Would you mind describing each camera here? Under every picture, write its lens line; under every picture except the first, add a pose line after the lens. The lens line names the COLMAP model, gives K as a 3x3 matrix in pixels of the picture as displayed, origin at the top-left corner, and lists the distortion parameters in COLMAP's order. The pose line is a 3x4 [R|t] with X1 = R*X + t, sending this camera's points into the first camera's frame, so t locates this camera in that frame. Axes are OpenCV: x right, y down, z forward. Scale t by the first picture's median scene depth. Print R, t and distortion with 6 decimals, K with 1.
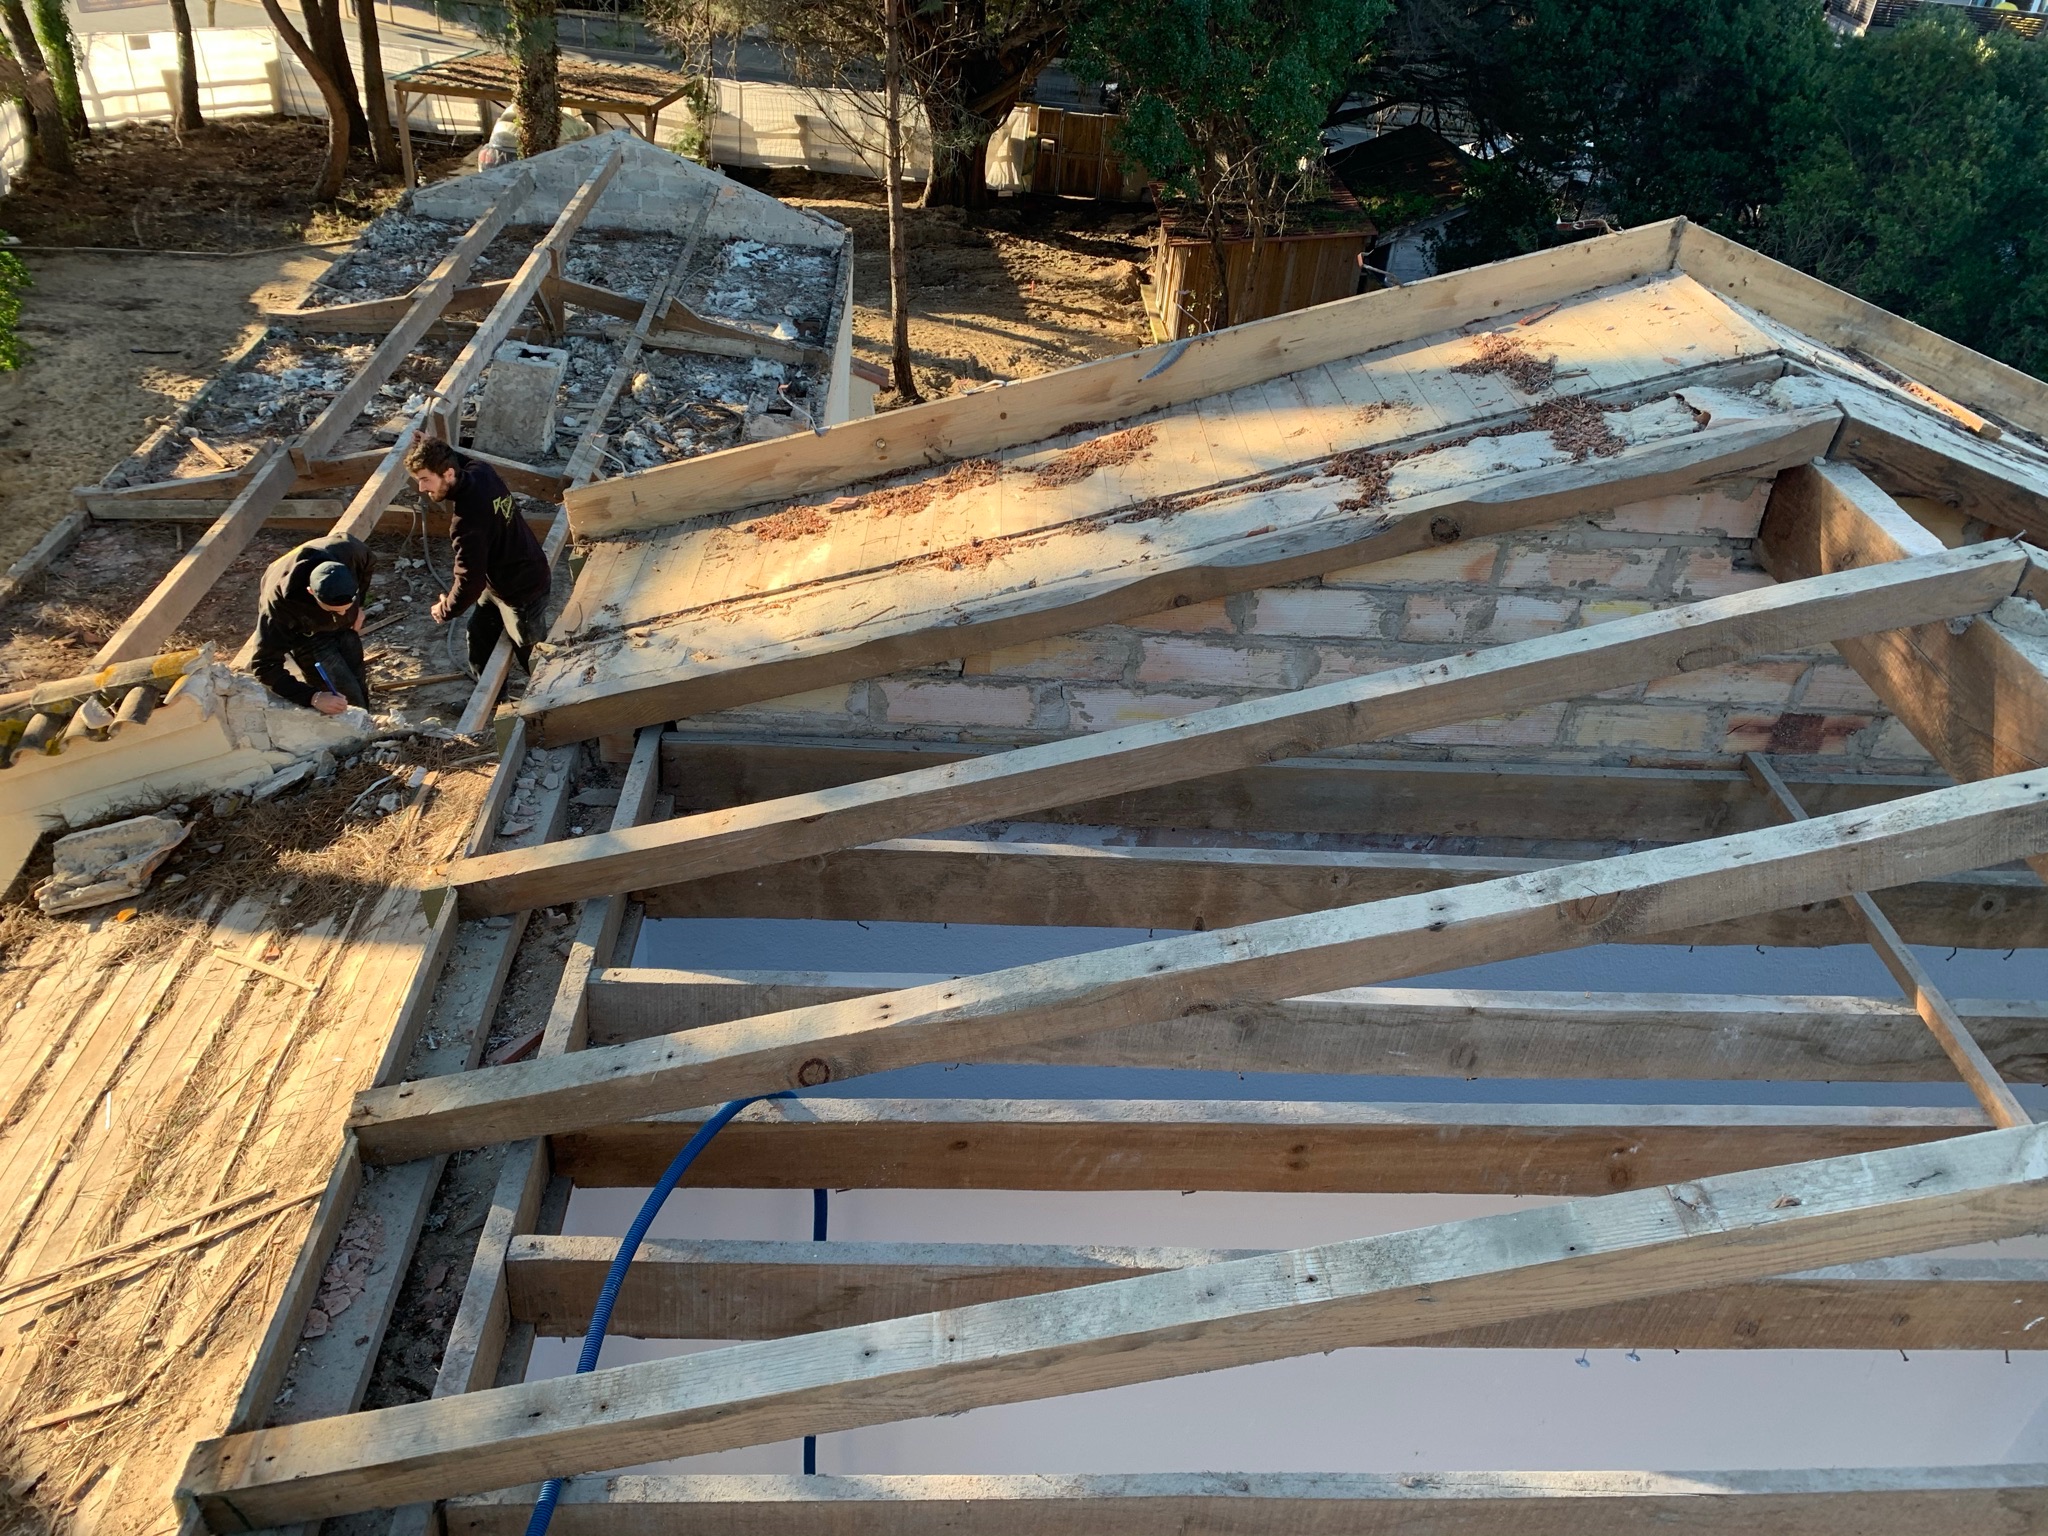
lens RADIAL K [[1570.6, 0, 1024.0], [0, 1570.6, 768.0], [0, 0, 1]] dist [0.038005, 0.000637]
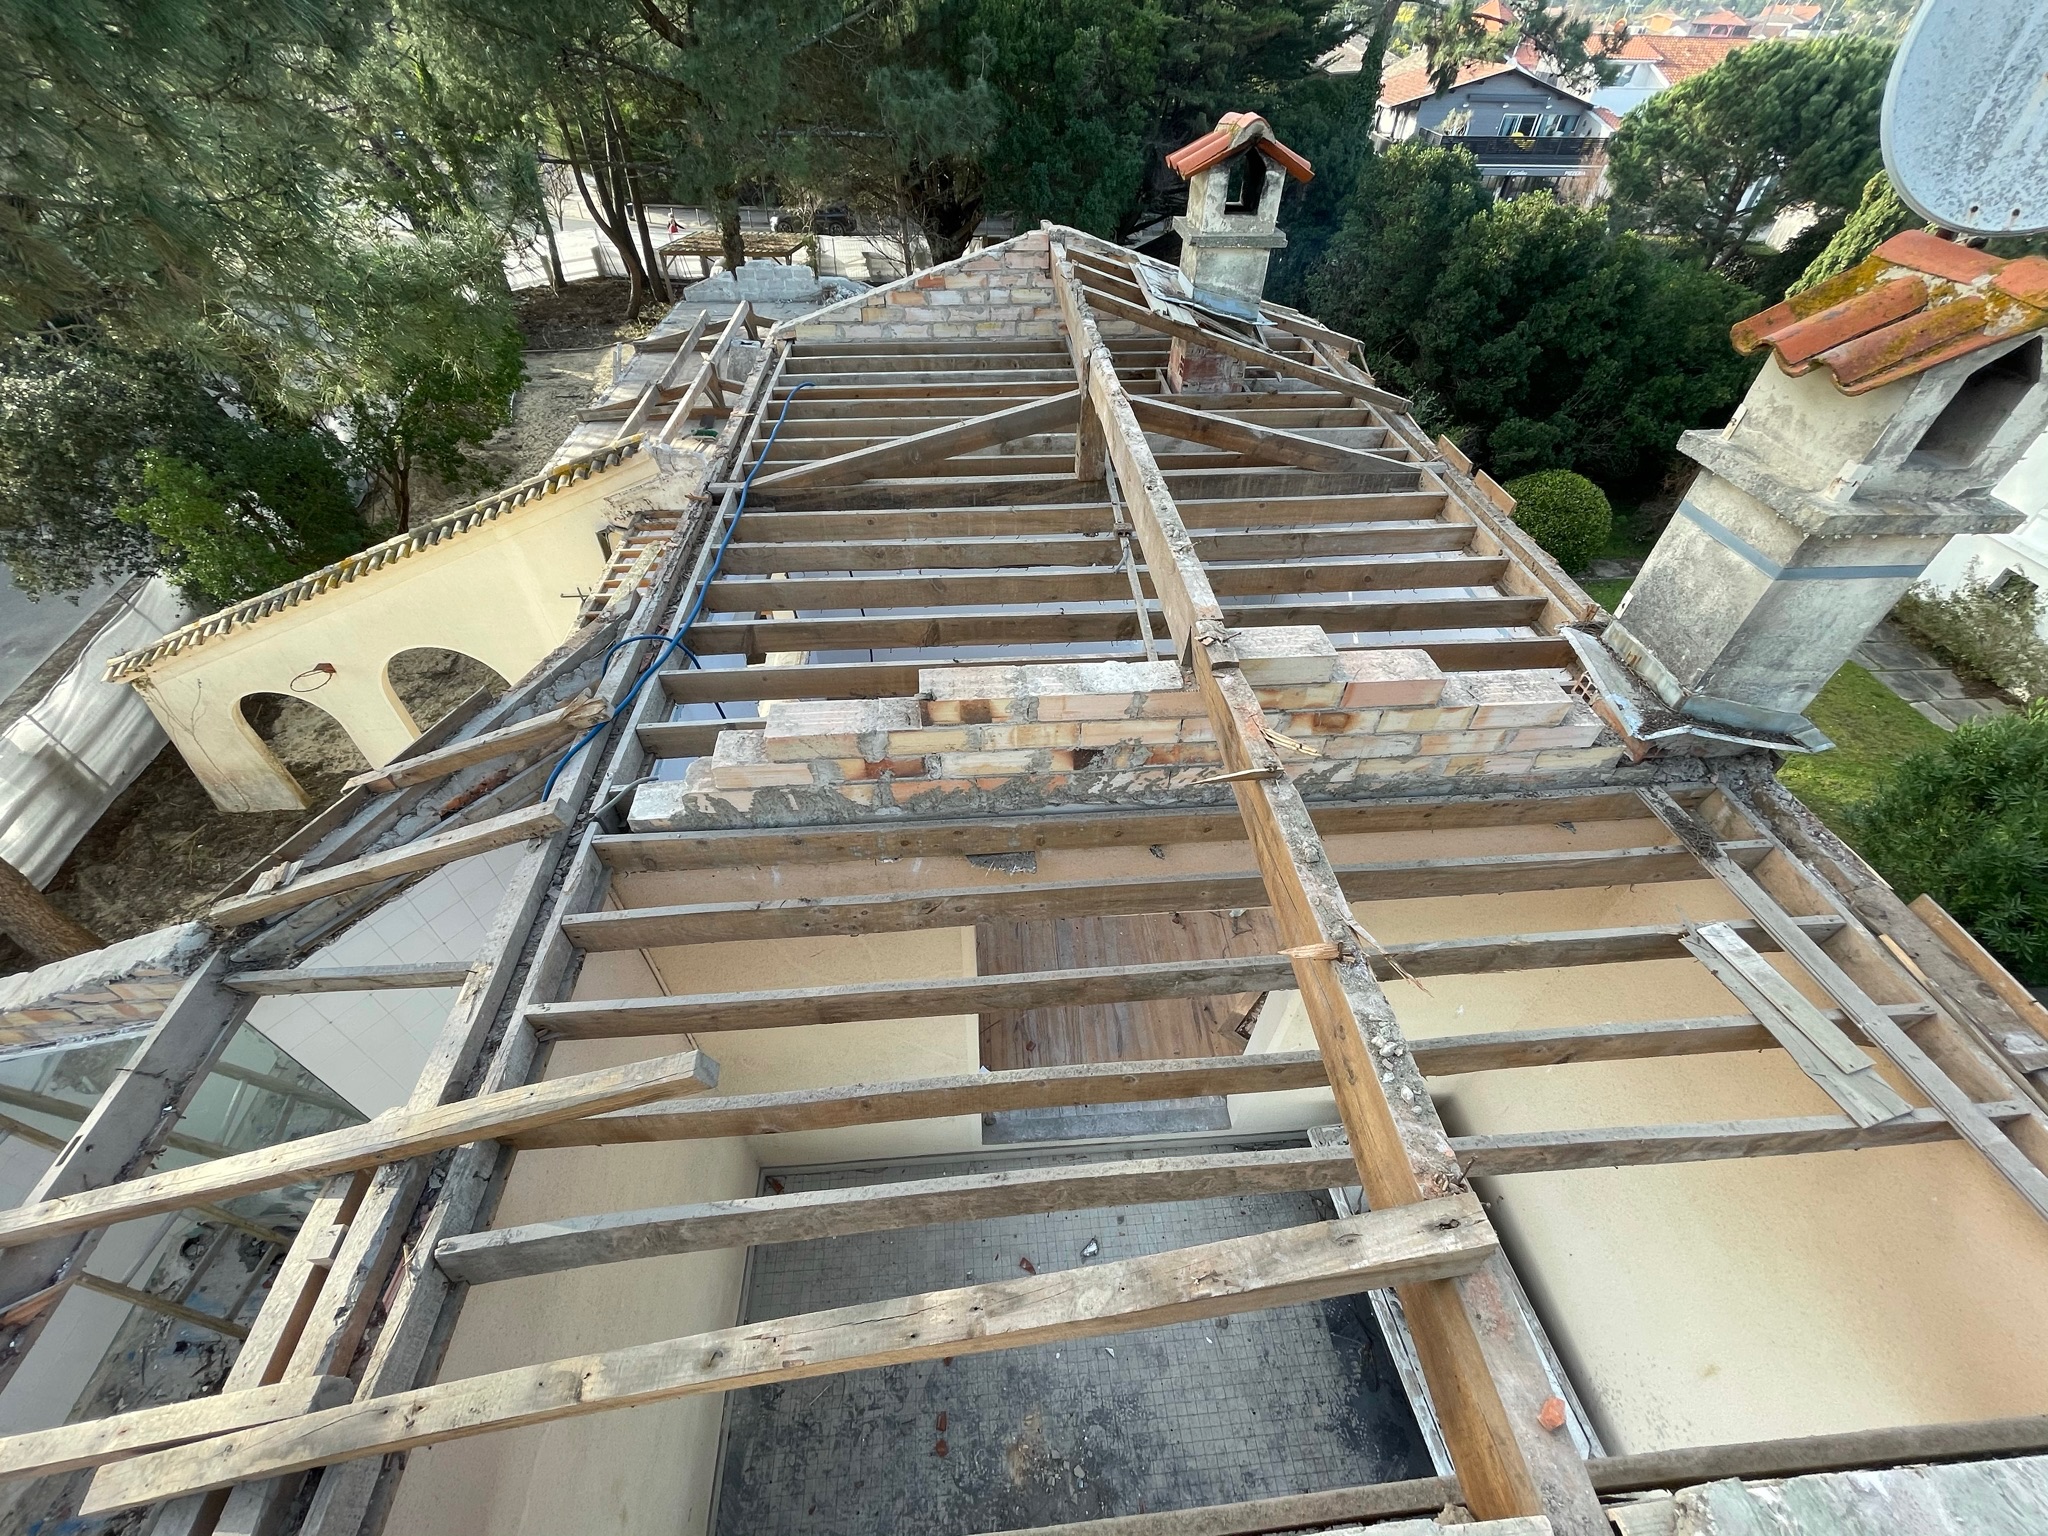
lens RADIAL K [[825.3, 0, 1024.0], [0, 825.3, 768.0], [0, 0, 1]] dist [-0.000052, 0.000018]
pose [[0.997154, -0.073177, -0.018117, 0.027267], [0.075163, 0.983531, 0.164369, 0.062014], [0.005791, -0.165263, 0.986233, -0.107047]]
